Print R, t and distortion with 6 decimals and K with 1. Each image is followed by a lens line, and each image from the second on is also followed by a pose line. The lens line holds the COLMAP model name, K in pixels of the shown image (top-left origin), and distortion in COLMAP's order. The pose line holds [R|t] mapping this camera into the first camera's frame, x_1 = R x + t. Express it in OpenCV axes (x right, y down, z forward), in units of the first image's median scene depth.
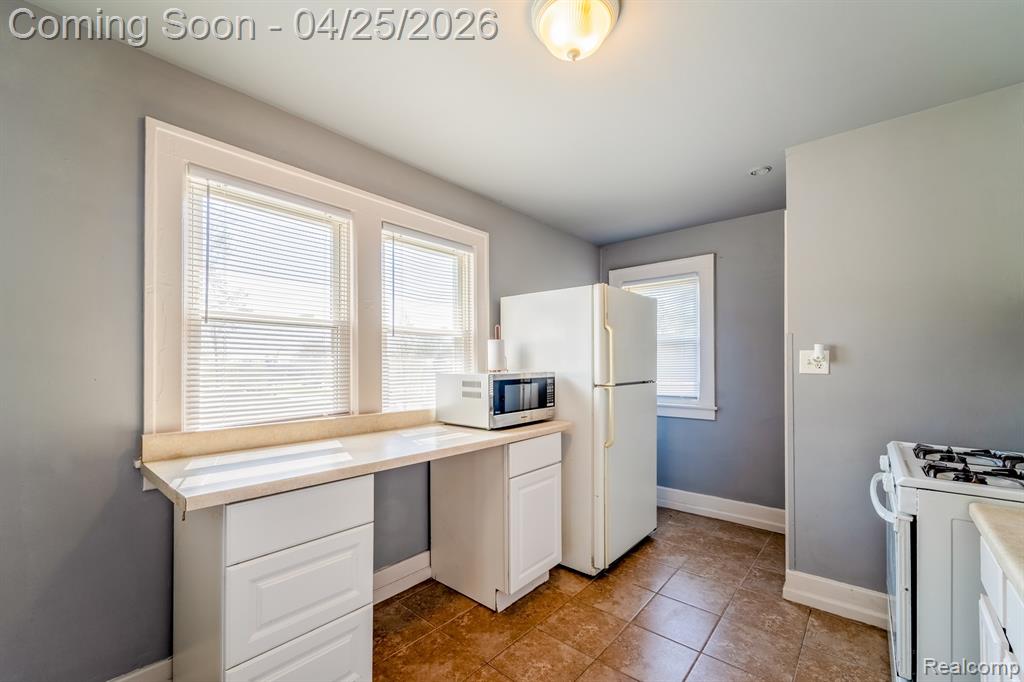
lens RADIAL K [[418.6, 0, 508.0], [0, 418.6, 361.6], [0, 0, 1]] dist [0.005968, -0.004030]
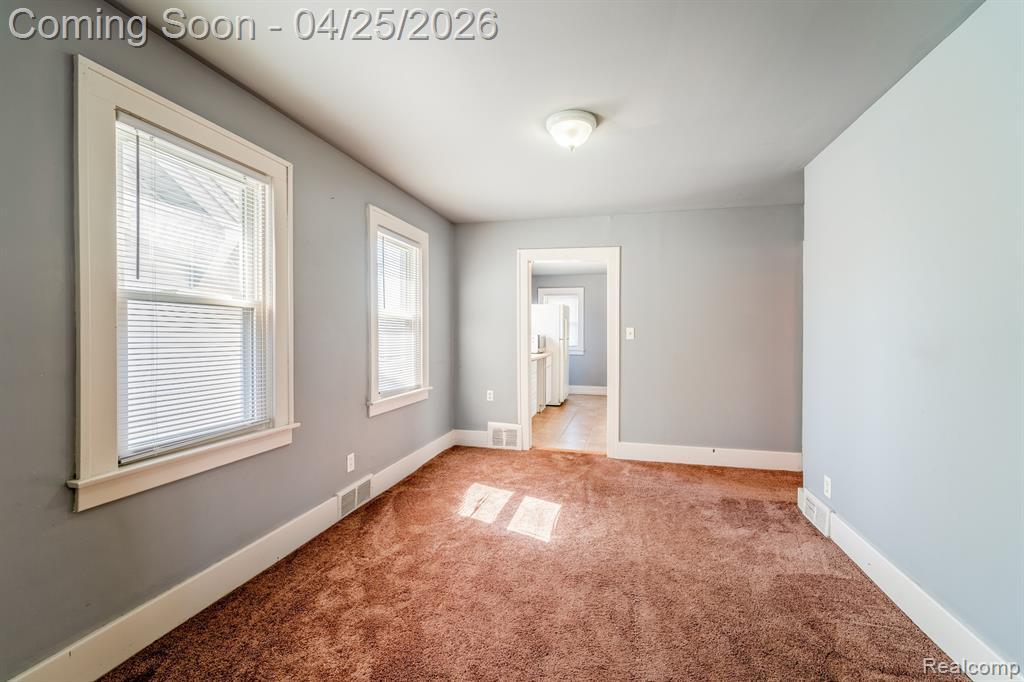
lens RADIAL K [[418.6, 0, 520.9], [0, 418.6, 336.3], [0, 0, 1]] dist [0.005968, -0.004030]
pose [[0.887652, 0.006658, 0.460467, -1.426708], [-0.013671, 0.999836, 0.011897, 0.005578], [-0.460312, -0.016855, 0.887597, -1.498563]]
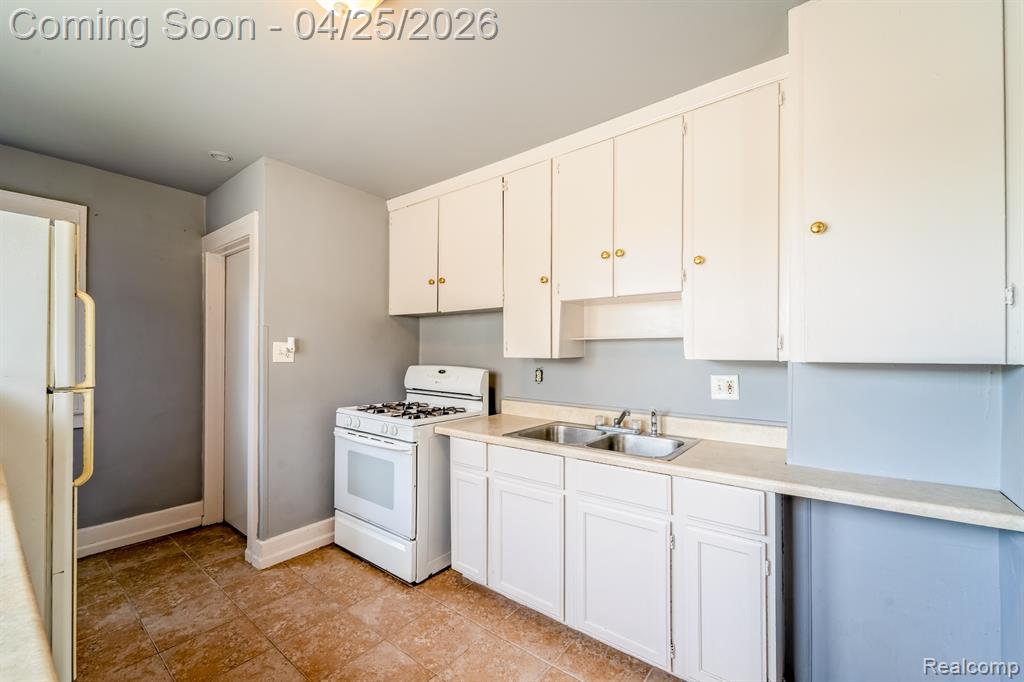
lens RADIAL K [[418.6, 0, 509.1], [0, 418.6, 351.2], [0, 0, 1]] dist [0.005968, -0.004030]
pose [[-0.063343, 0.006249, 0.997972, -0.451608], [-0.011687, 0.999907, -0.007003, -0.001046], [-0.997923, -0.012107, -0.063265, 0.416765]]
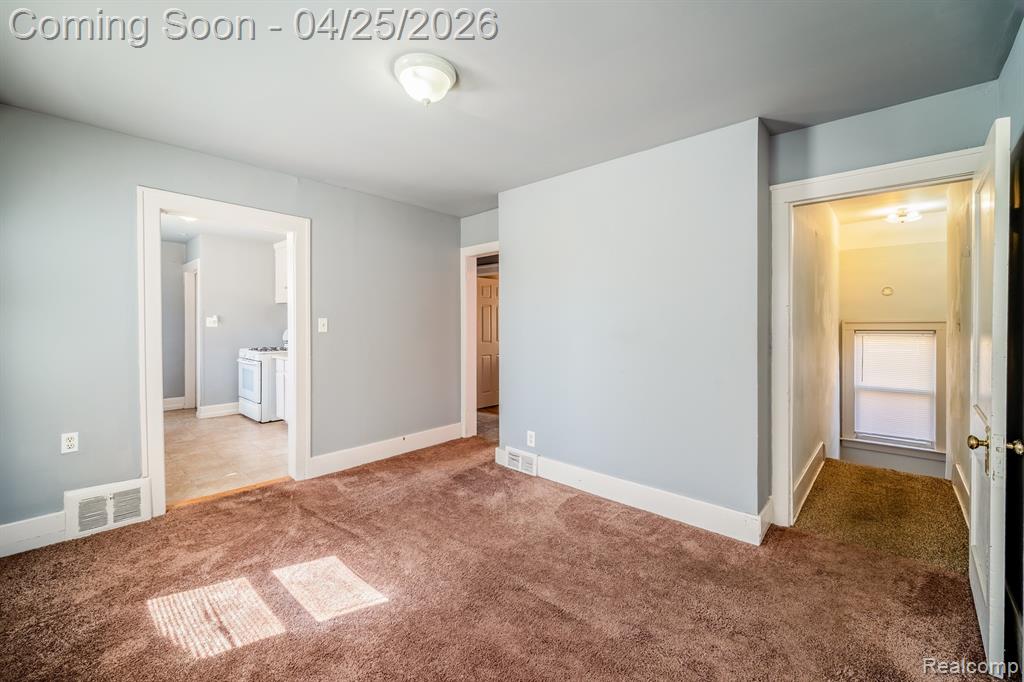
lens RADIAL K [[418.6, 0, 519.9], [0, 418.6, 324.9], [0, 0, 1]] dist [0.005968, -0.004030]
pose [[0.011947, 0.001671, 0.999927, -1.688610], [-0.008801, 0.999960, -0.001566, 0.004612], [-0.999890, -0.008782, 0.011961, -0.847718]]
